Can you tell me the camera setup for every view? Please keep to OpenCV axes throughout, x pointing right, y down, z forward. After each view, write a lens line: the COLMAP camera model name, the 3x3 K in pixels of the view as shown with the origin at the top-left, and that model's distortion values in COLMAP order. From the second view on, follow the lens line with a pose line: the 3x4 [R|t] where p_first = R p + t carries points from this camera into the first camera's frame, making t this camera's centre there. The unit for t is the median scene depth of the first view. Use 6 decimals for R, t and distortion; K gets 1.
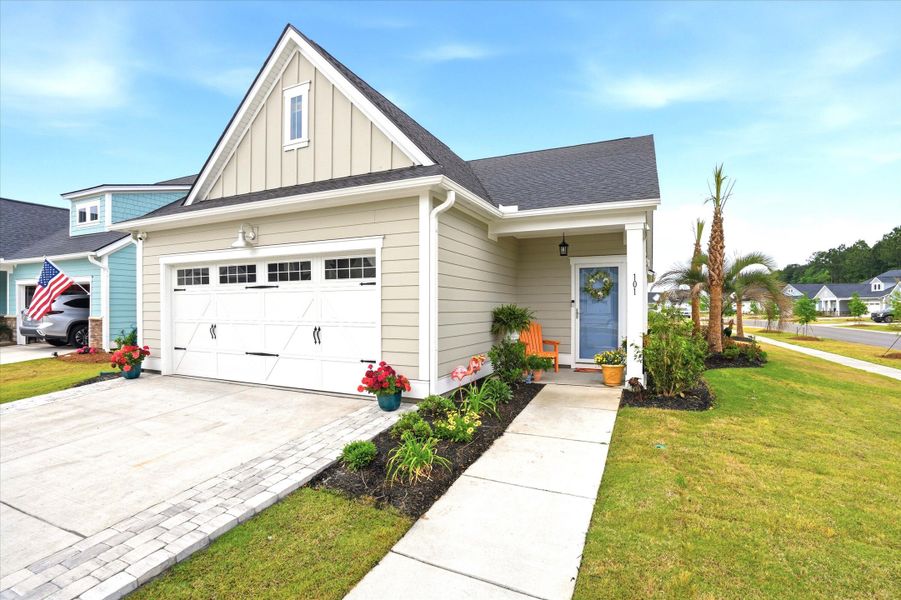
lens RADIAL K [[420.6, 0, 450.5], [0, 420.6, 300.0], [0, 0, 1]] dist [-0.030870, 0.000641]
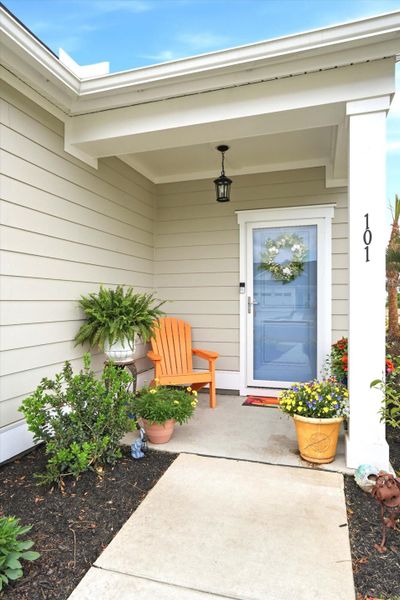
lens RADIAL K [[299.6, 0, 200.0], [0, 299.6, 300.0], [0, 0, 1]] dist [0.021782, 0.000262]
pose [[0.996712, -0.003676, 0.080941, 0.200656], [0.002884, 0.999947, 0.009901, 0.021673], [-0.080973, -0.009635, 0.996670, 0.587541]]
